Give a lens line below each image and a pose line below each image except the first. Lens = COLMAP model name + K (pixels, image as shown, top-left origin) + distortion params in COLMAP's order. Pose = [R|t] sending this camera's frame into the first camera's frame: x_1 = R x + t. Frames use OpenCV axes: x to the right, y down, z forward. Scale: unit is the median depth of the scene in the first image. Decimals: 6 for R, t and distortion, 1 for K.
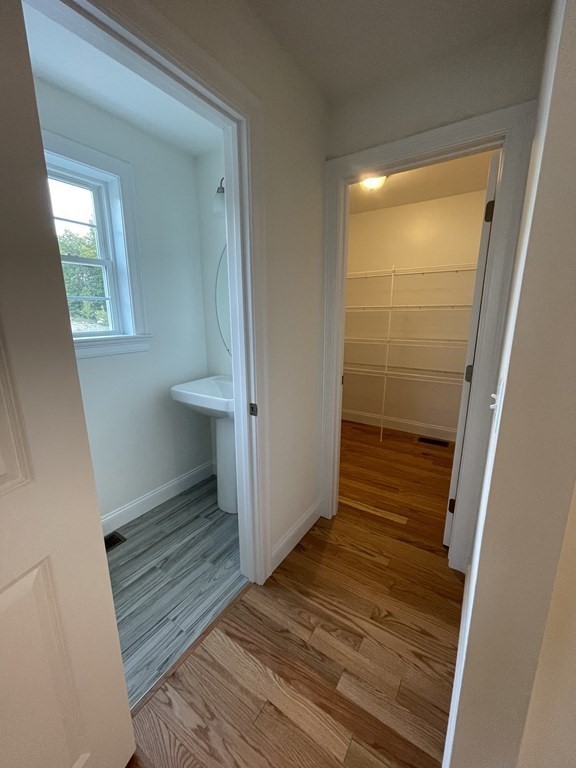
lens RADIAL K [[311.9, 0, 284.3], [0, 311.9, 383.2], [0, 0, 1]] dist [-0.004852, 0.000397]
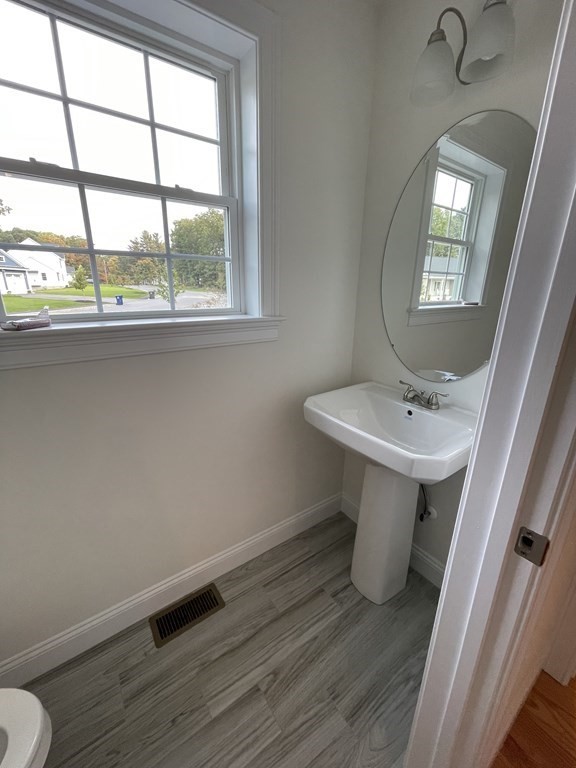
lens RADIAL K [[311.9, 0, 283.0], [0, 311.9, 385.1], [0, 0, 1]] dist [-0.004852, 0.000397]
pose [[0.933015, 0.121568, -0.338681, -0.197029], [-0.092018, 0.990515, 0.102044, -0.084153], [0.347874, -0.064044, 0.935351, 0.399157]]
